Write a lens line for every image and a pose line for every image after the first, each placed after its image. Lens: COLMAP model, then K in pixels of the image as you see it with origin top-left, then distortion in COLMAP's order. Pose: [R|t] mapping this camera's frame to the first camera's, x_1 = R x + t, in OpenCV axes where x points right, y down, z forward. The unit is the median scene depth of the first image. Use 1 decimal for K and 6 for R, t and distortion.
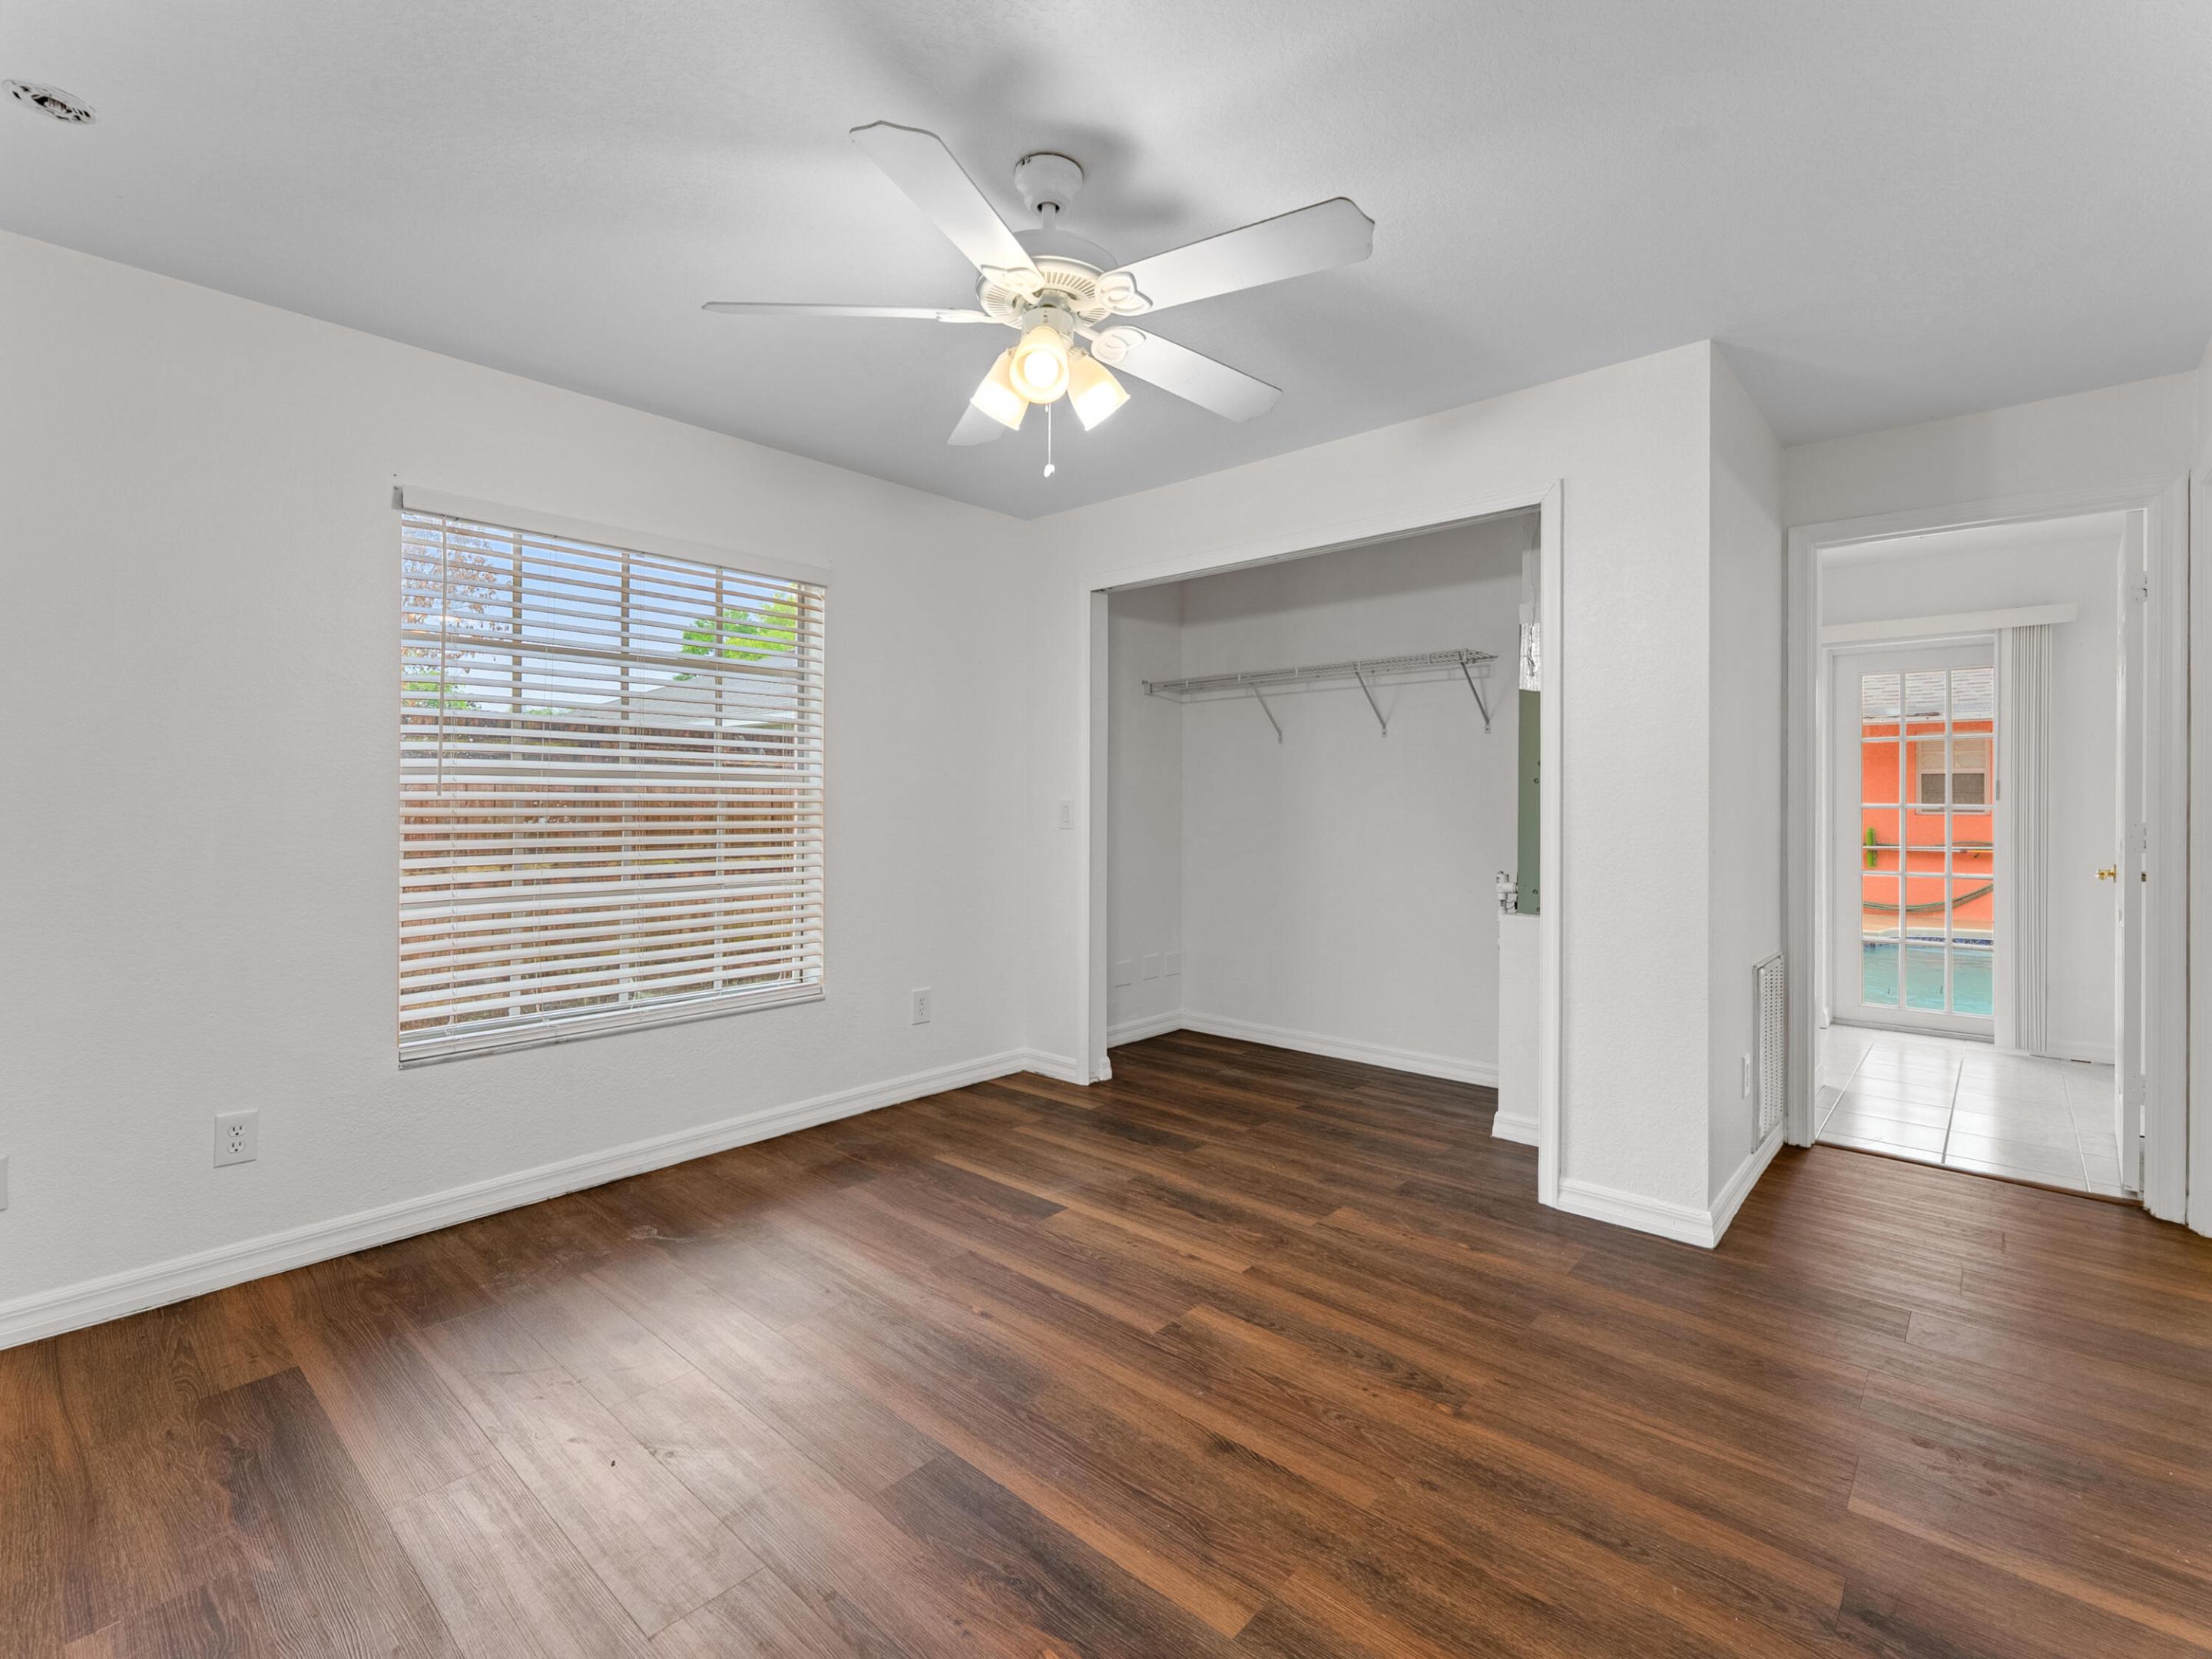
lens RADIAL K [[1001.9, 0, 1111.6], [0, 1001.9, 815.1], [0, 0, 1]] dist [-0.003690, -0.000030]
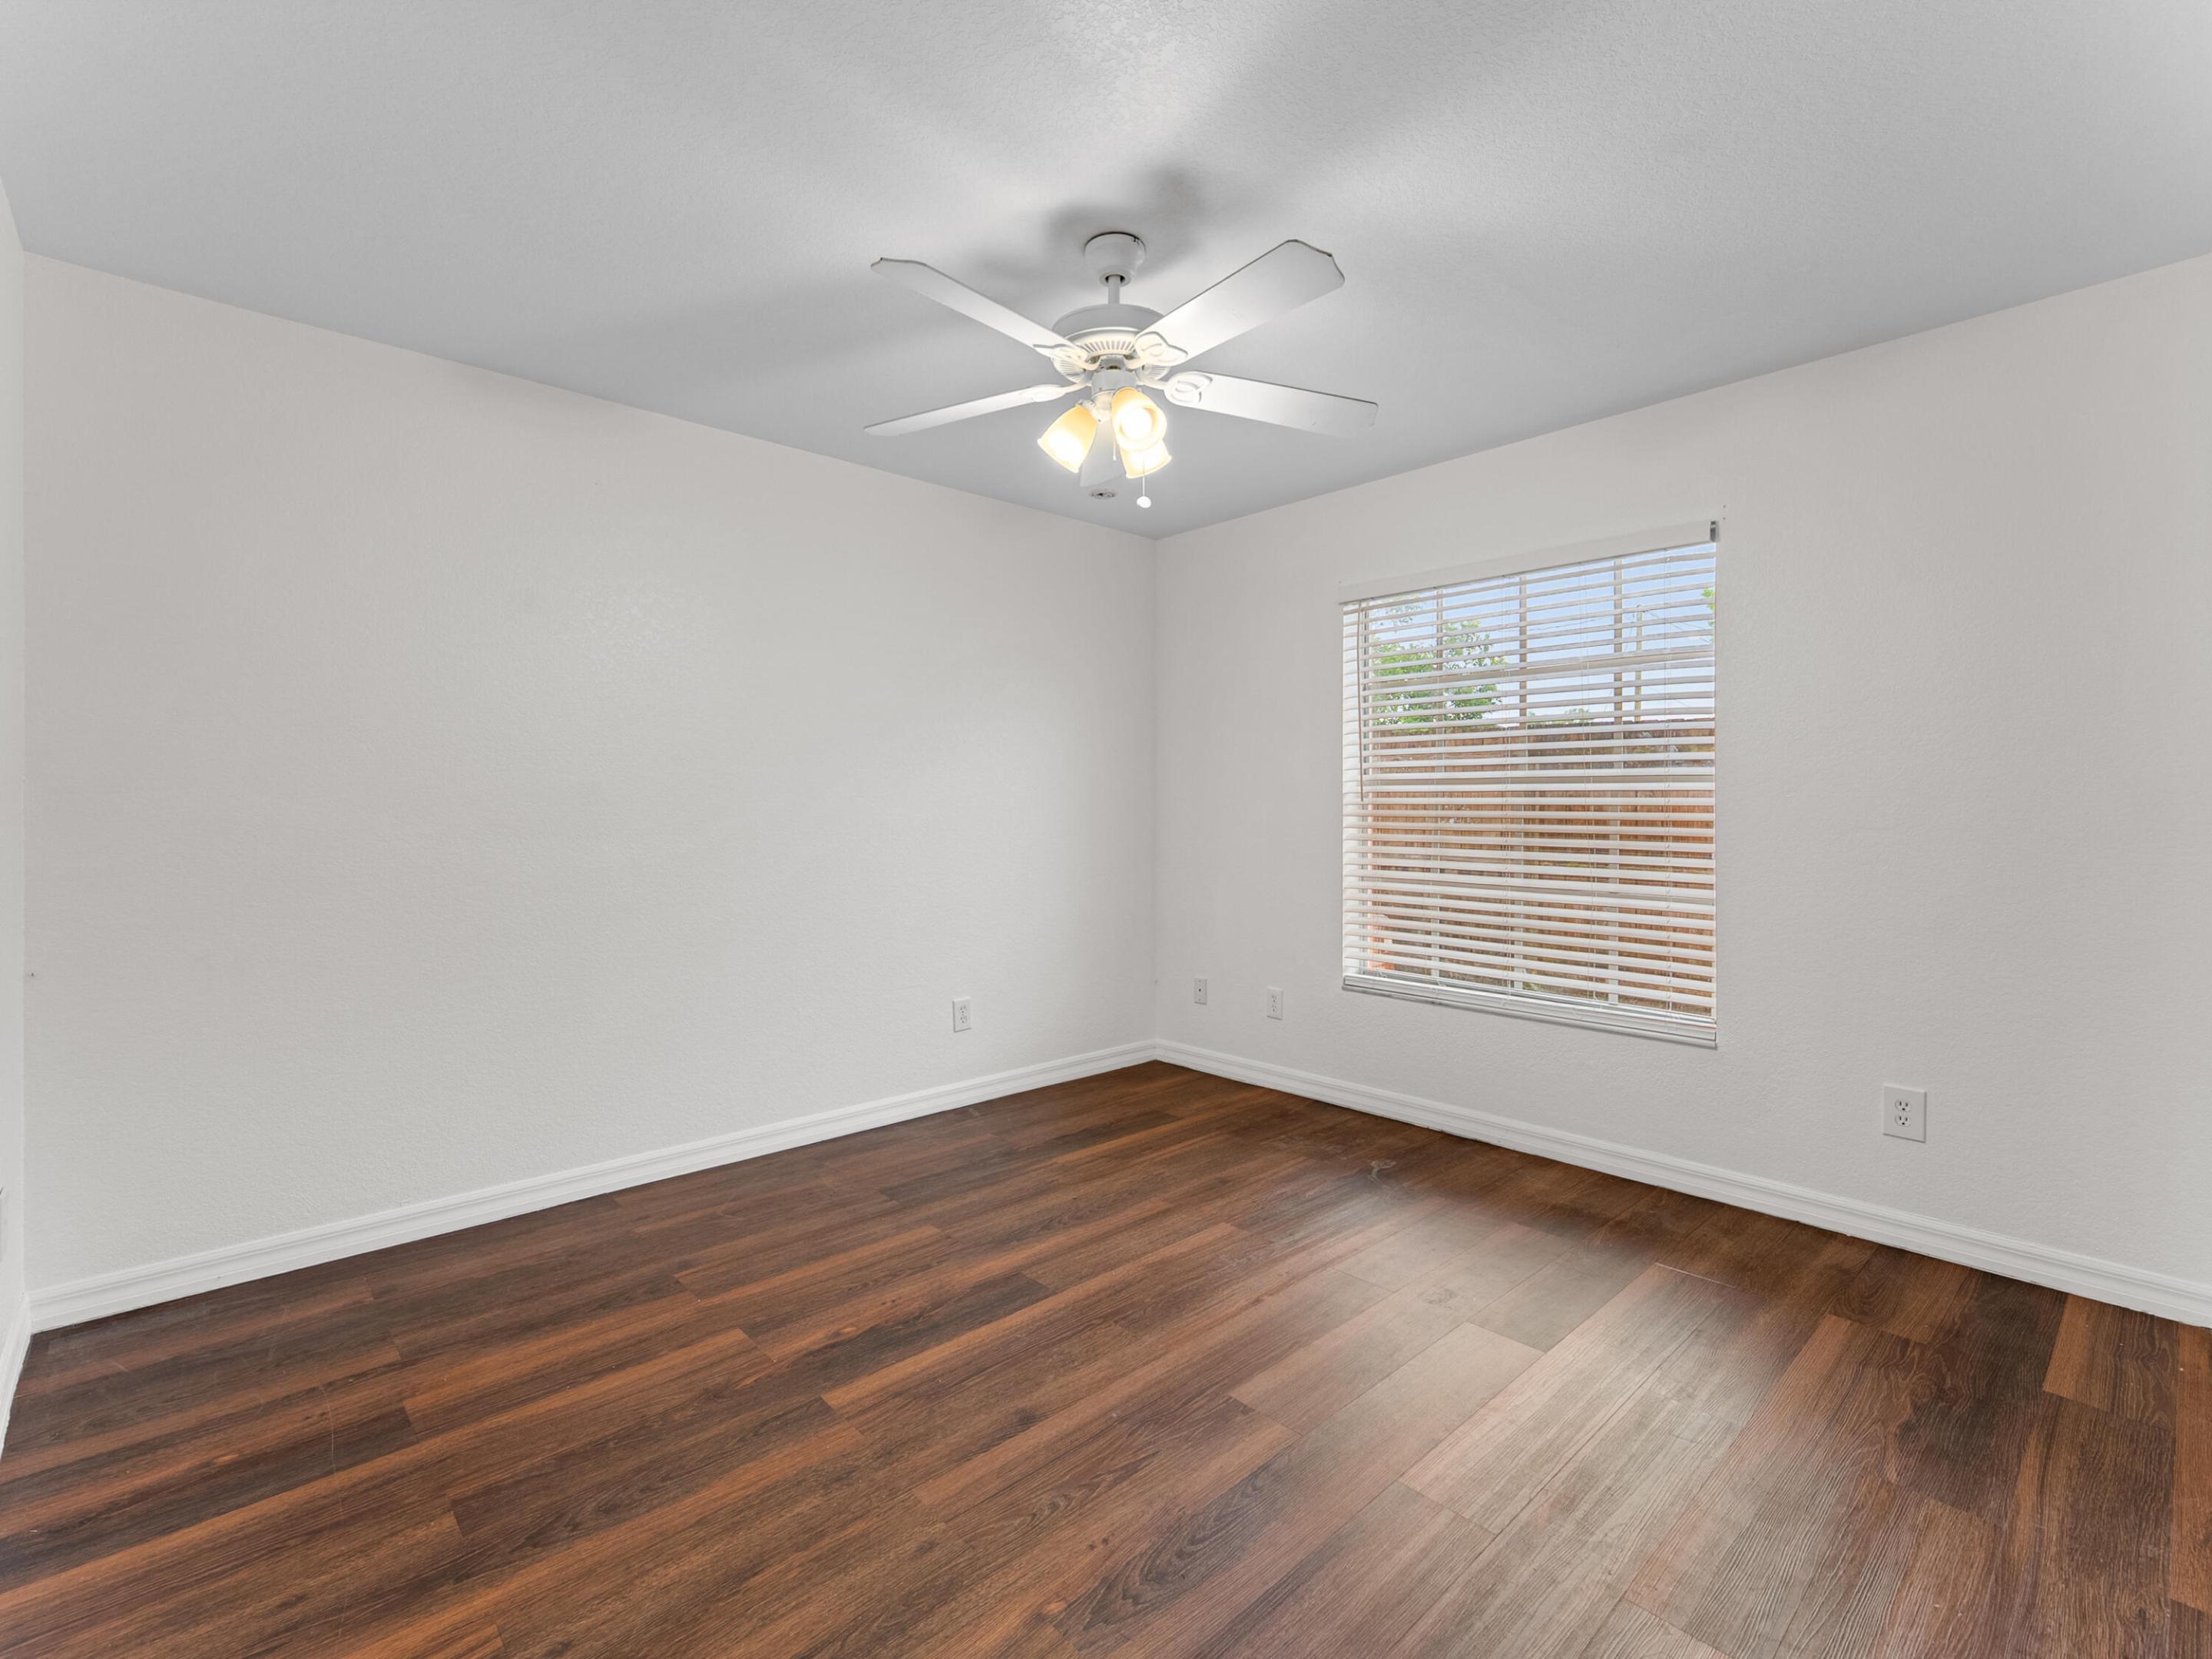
lens RADIAL K [[1001.9, 0, 1108.3], [0, 1001.9, 816.7], [0, 0, 1]] dist [-0.003690, -0.000030]
pose [[-0.083675, 0.012651, -0.996413, 0.690976], [-0.016584, 0.999763, 0.014086, -0.010018], [0.996355, 0.017703, -0.083445, 0.702254]]
